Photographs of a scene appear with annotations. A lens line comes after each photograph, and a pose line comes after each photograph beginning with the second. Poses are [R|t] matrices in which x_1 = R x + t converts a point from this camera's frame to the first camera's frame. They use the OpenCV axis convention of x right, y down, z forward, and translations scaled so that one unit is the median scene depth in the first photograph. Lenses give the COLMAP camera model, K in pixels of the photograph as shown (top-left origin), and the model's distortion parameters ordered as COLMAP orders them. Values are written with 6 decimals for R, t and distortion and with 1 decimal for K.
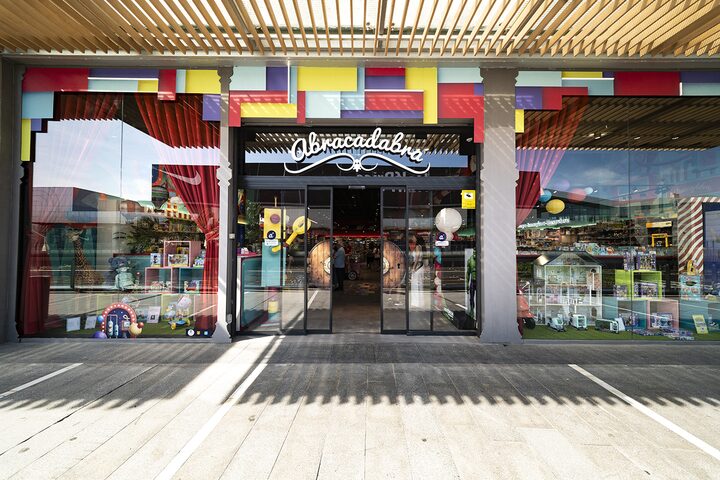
lens RADIAL K [[246.8, 0, 360.0], [0, 246.8, 240.0], [0, 0, 1]] dist [-0.000238, -0.000321]
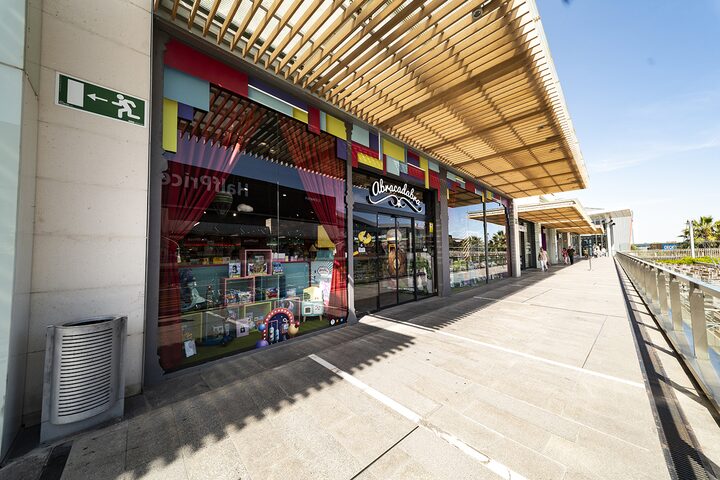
lens RADIAL K [[248.6, 0, 357.9], [0, 248.6, 240.3], [0, 0, 1]] dist [0.013910, -0.004129]
pose [[0.712419, 0.021253, 0.701433, -1.487399], [0.000276, 0.999533, -0.030565, -0.003312], [-0.701755, 0.021969, 0.712080, -0.005469]]
